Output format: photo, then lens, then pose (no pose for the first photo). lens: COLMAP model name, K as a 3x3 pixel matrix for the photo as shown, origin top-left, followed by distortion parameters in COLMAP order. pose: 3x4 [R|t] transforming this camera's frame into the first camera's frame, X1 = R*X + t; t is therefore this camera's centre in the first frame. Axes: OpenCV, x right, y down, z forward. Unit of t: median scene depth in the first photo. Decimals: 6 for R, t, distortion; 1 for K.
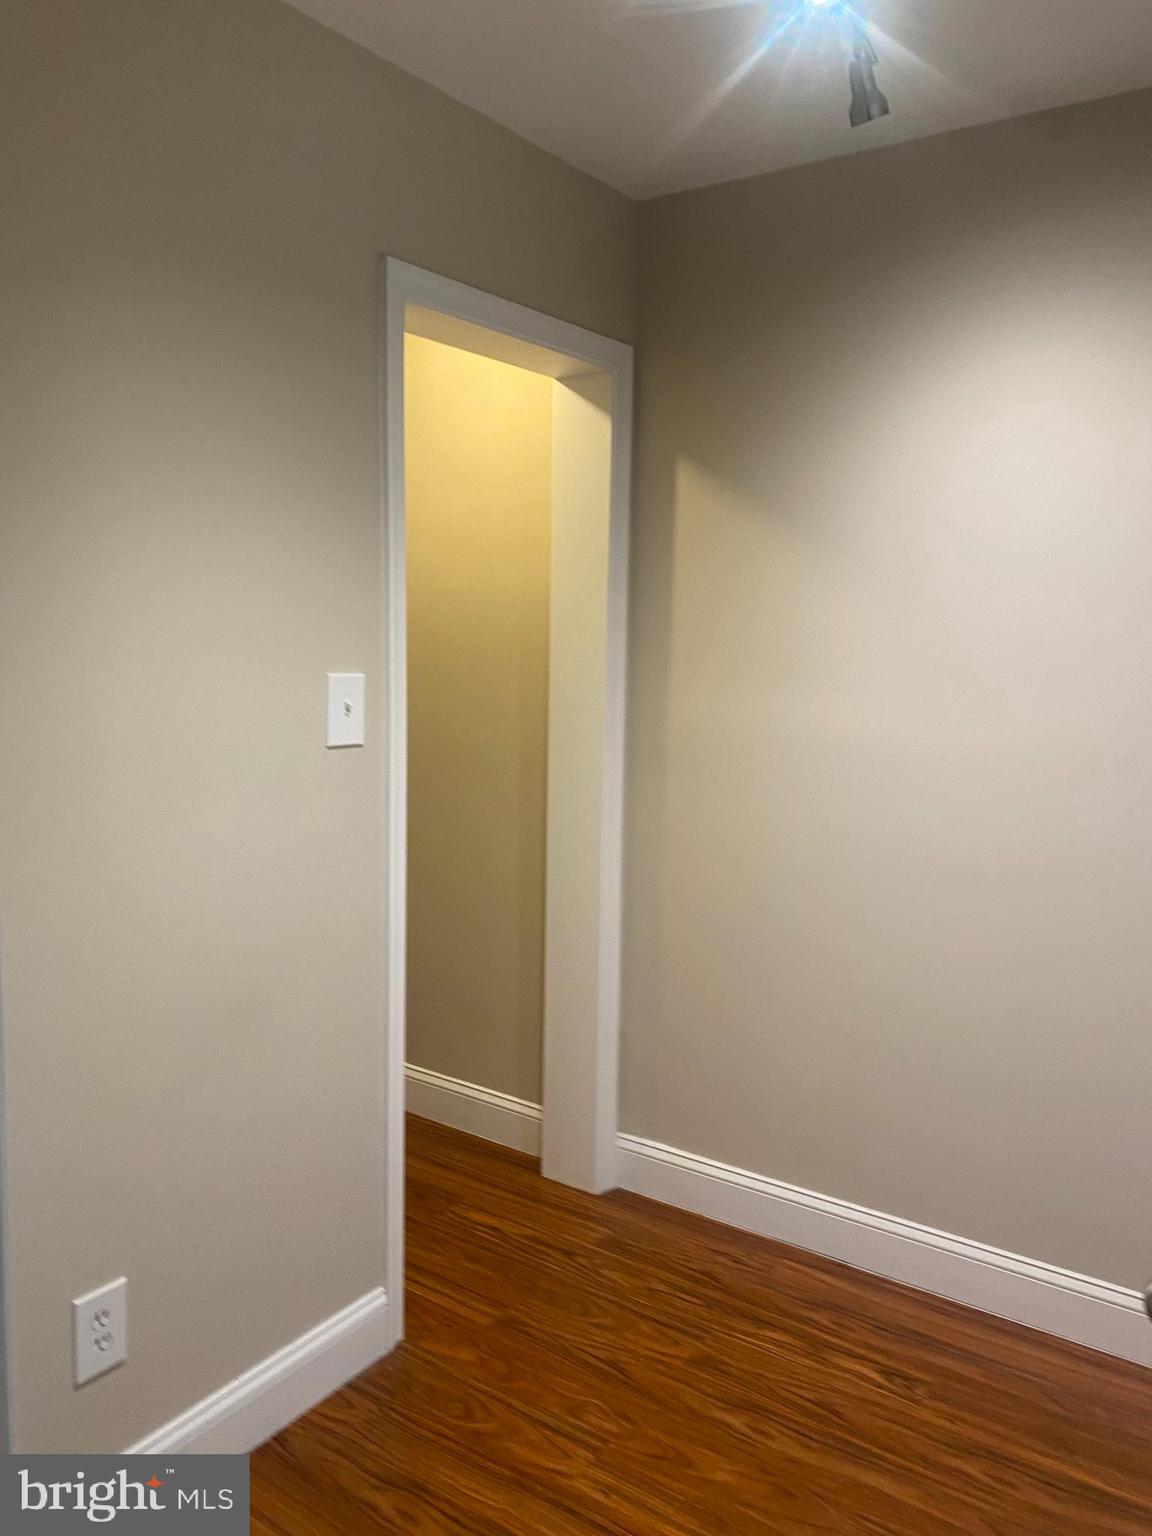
lens RADIAL K [[1153.3, 0, 577.4], [0, 1153.3, 742.4], [0, 0, 1]] dist [0.012745, -0.007302]
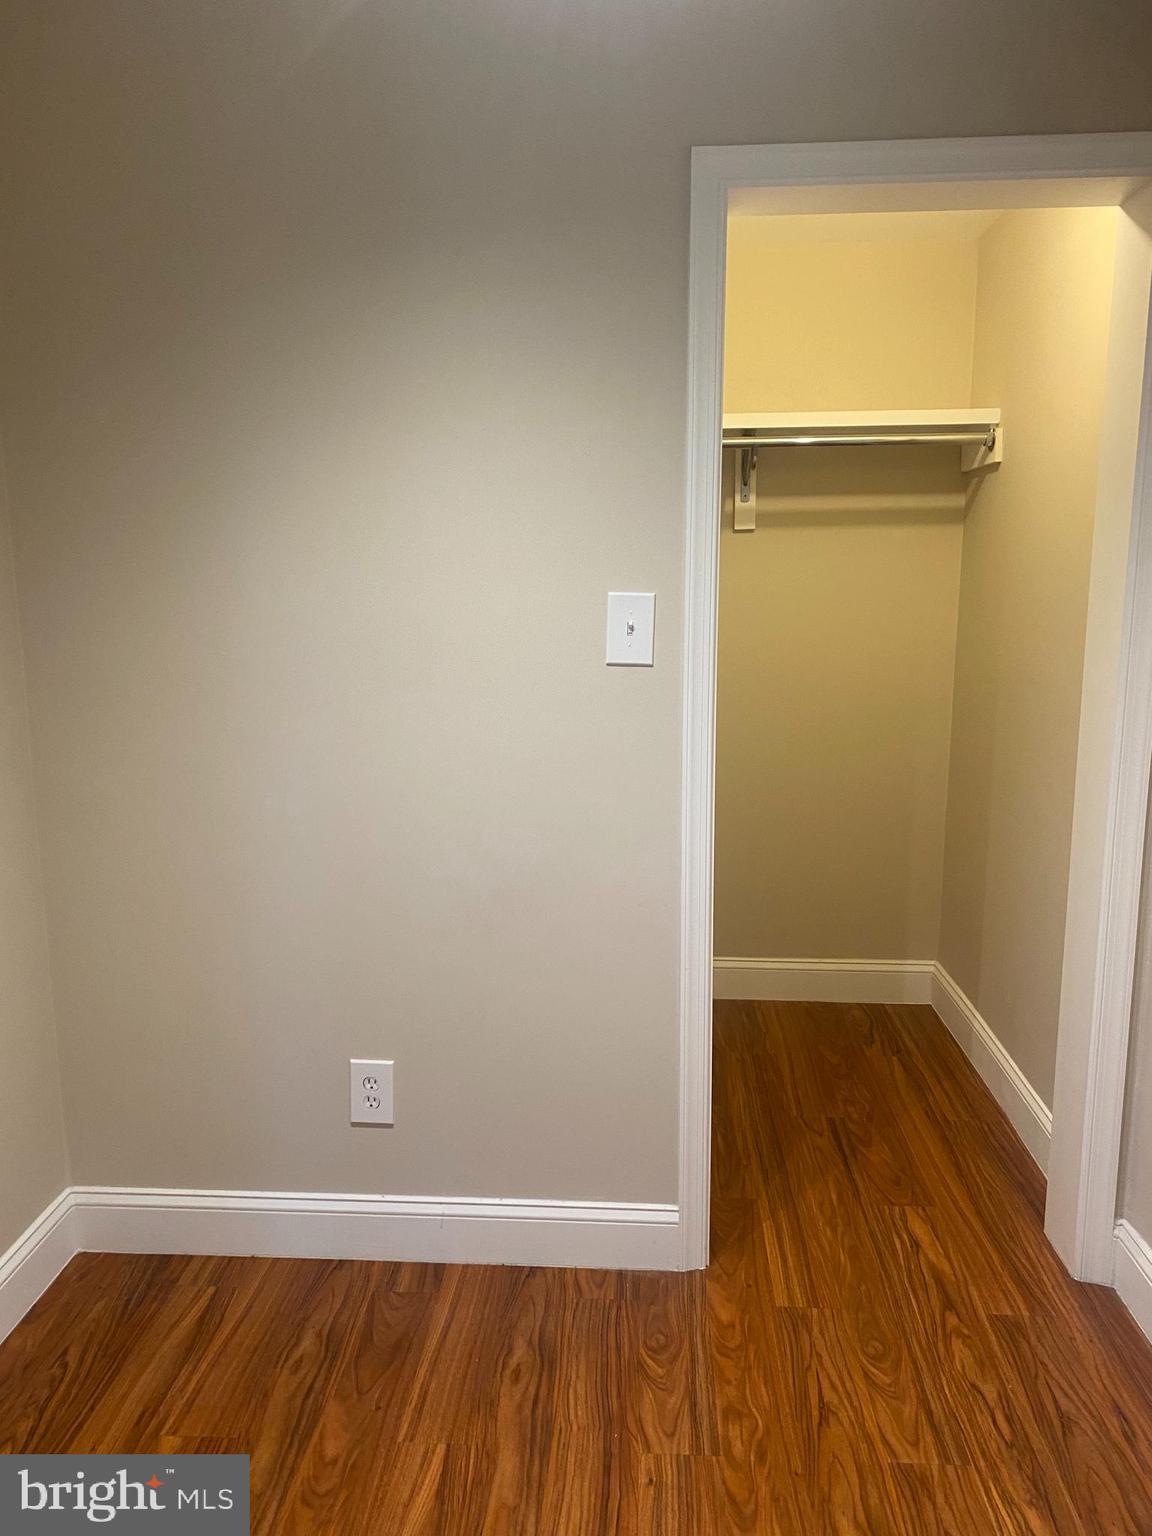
lens RADIAL K [[1166.6, 0, 582.5], [0, 1166.6, 770.2], [0, 0, 1]] dist [0.022459, -0.016507]
pose [[0.519564, 0.123642, -0.845439, 0.625912], [-0.074196, 0.992266, 0.099517, -0.003532], [0.851204, 0.011023, 0.524719, 0.399208]]
